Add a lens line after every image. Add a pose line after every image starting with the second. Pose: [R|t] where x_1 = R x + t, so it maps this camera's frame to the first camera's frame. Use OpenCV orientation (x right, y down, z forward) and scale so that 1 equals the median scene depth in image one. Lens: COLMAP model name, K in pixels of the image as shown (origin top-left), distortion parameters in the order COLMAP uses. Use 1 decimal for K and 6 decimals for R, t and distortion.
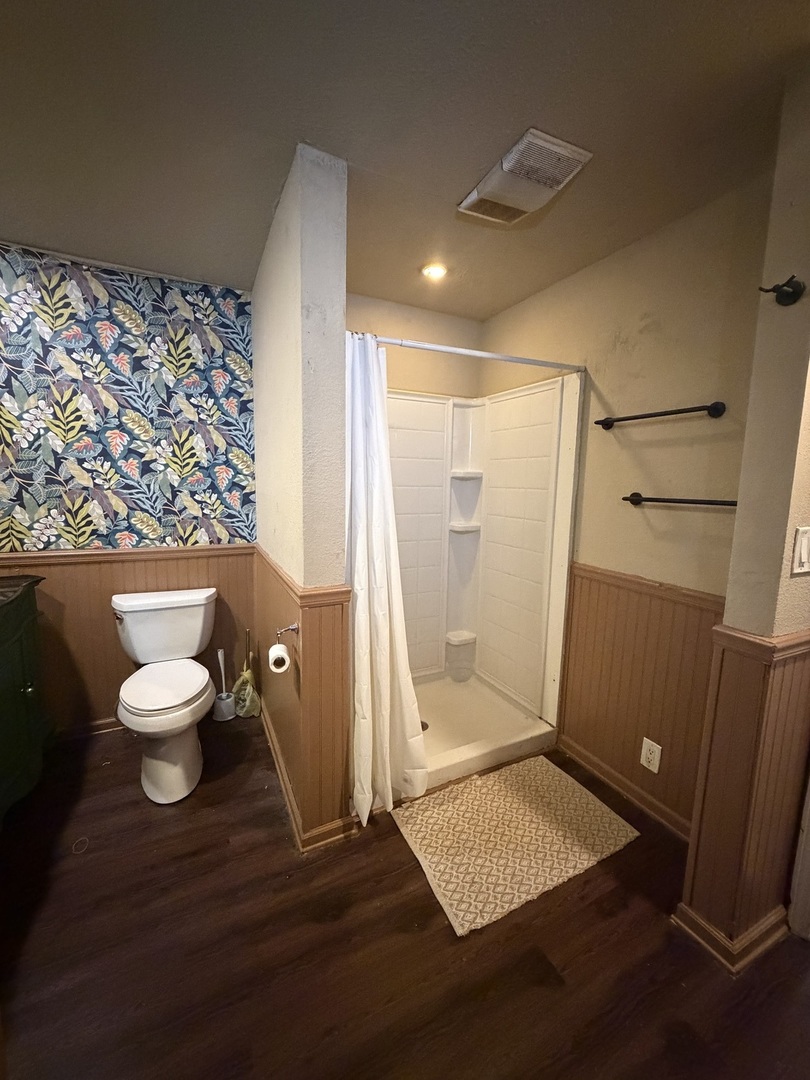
lens RADIAL K [[430.2, 0, 405.1], [0, 430.2, 541.4], [0, 0, 1]] dist [-0.000366, 0.000099]
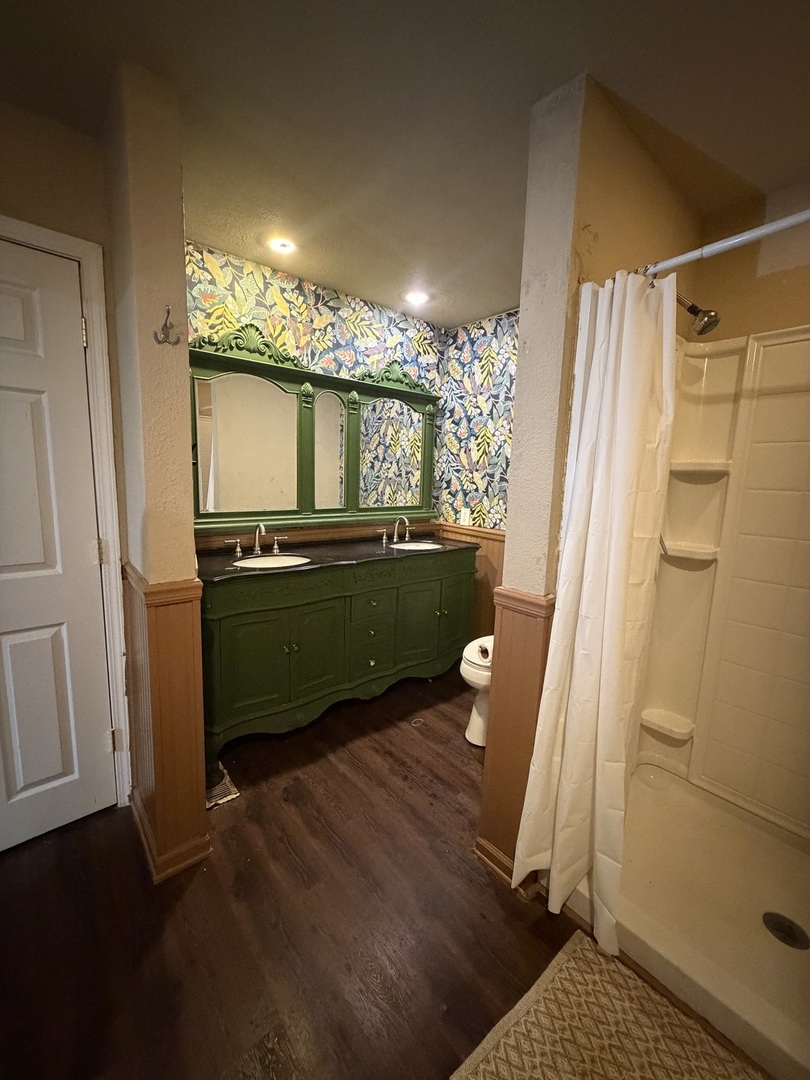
lens RADIAL K [[430.2, 0, 404.2], [0, 430.2, 540.0], [0, 0, 1]] dist [-0.000366, 0.000099]
pose [[0.234140, 0.132202, -0.963172, 0.455261], [-0.177689, 0.979843, 0.091295, -0.021382], [0.955827, 0.149770, 0.252911, 0.400887]]
